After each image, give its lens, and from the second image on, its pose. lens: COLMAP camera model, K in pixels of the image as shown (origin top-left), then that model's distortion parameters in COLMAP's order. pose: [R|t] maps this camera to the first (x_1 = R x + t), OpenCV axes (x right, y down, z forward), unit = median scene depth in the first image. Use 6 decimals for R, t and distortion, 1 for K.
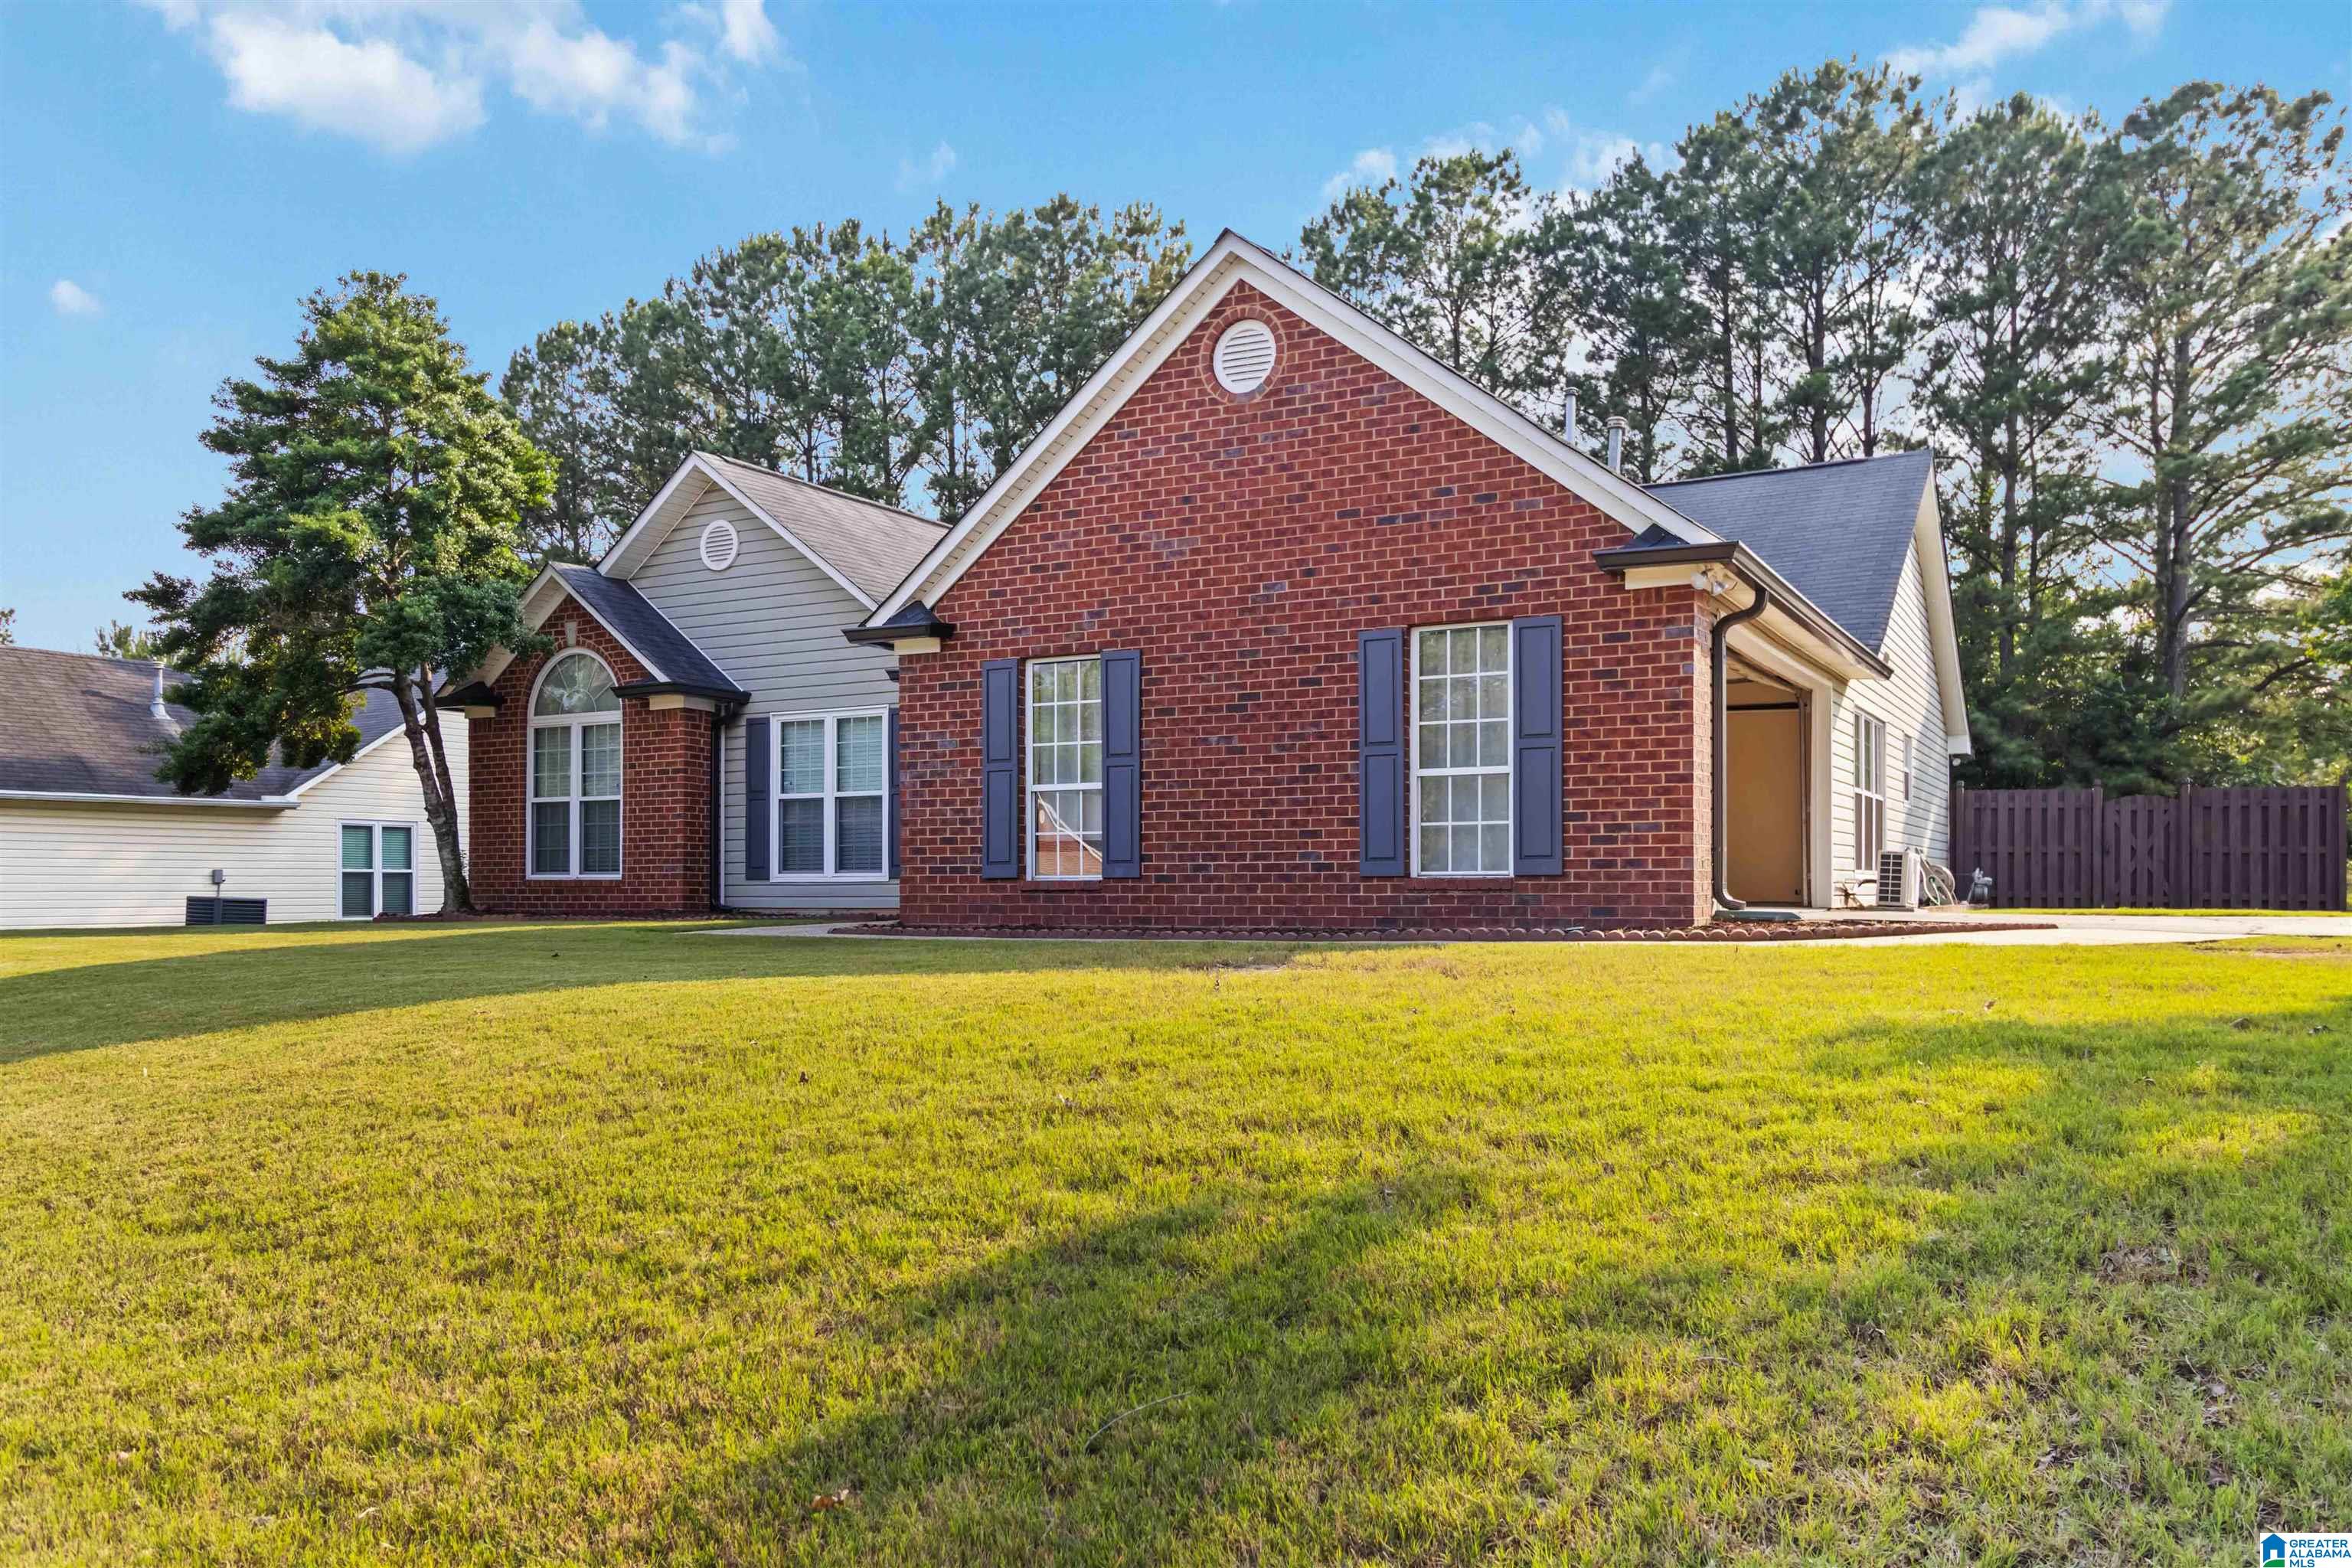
lens RADIAL K [[1751.3, 0, 1178.6], [0, 1751.3, 786.0], [0, 0, 1]] dist [0.000505, -0.000059]
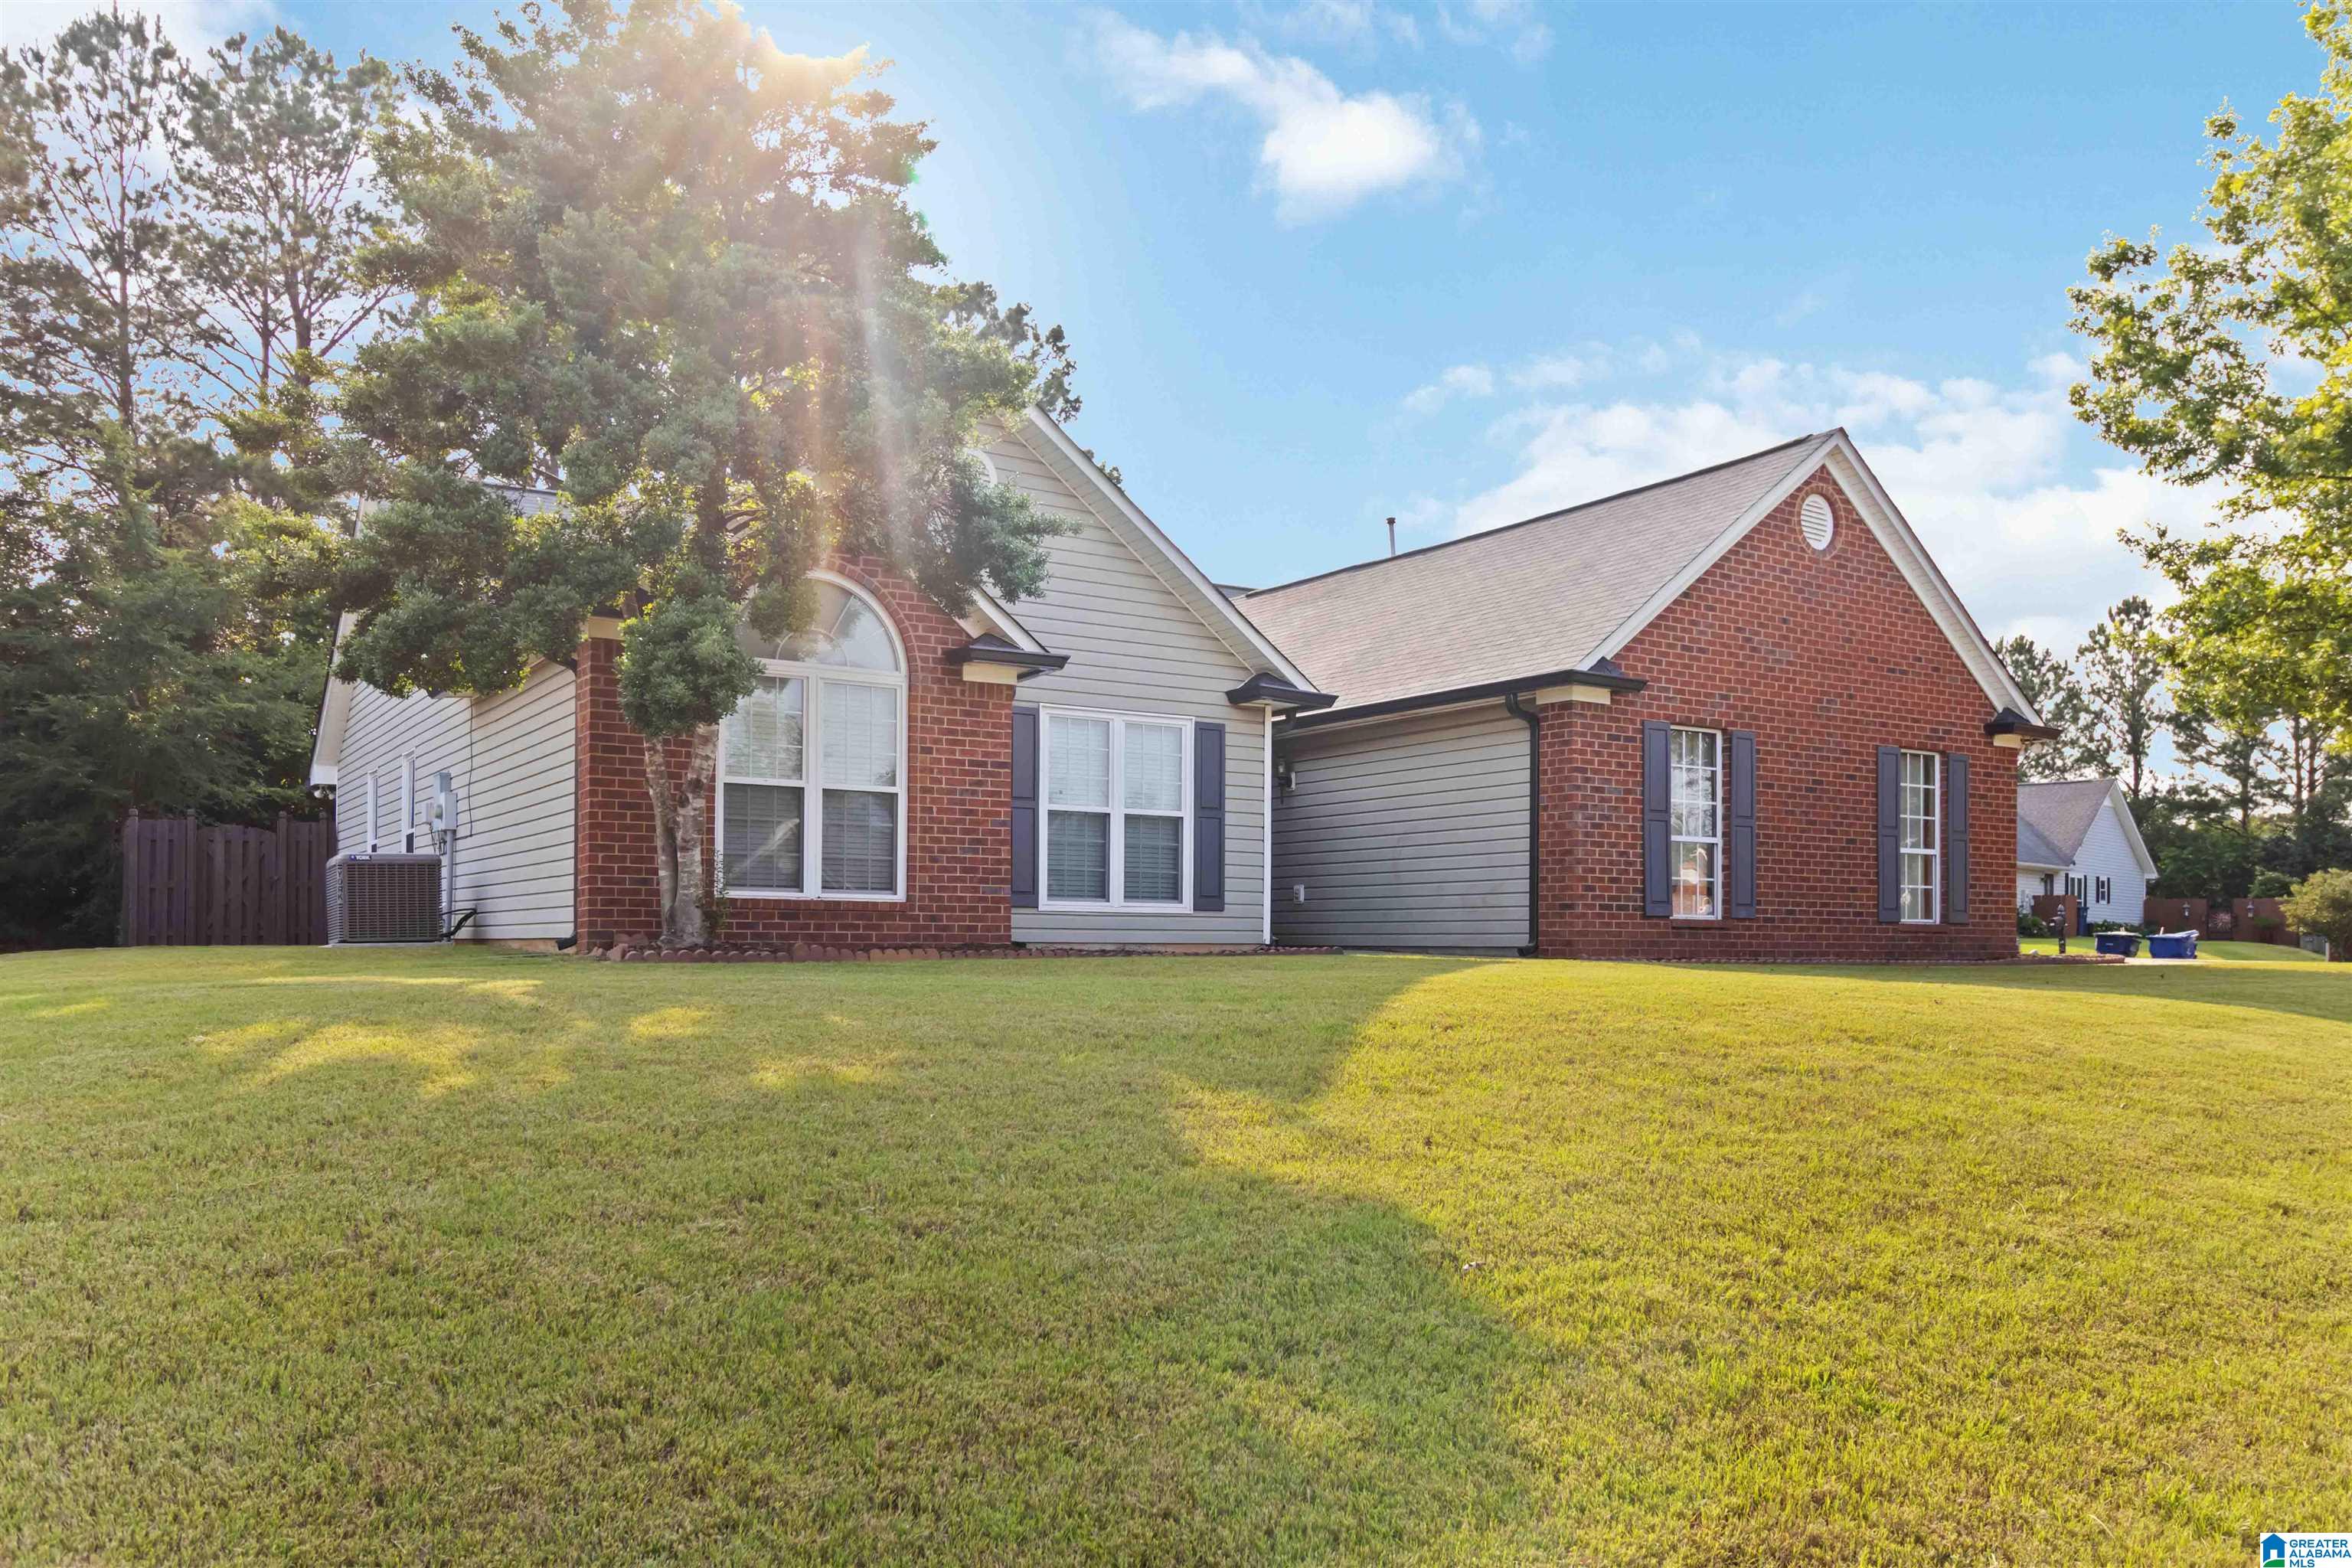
lens RADIAL K [[1751.3, 0, 1178.4], [0, 1751.3, 781.7], [0, 0, 1]] dist [0.000505, -0.000059]
pose [[0.473180, 0.087330, 0.876627, -0.983757], [-0.061843, 0.995912, -0.065832, 0.047524], [-0.878793, -0.023063, 0.476646, 0.589180]]
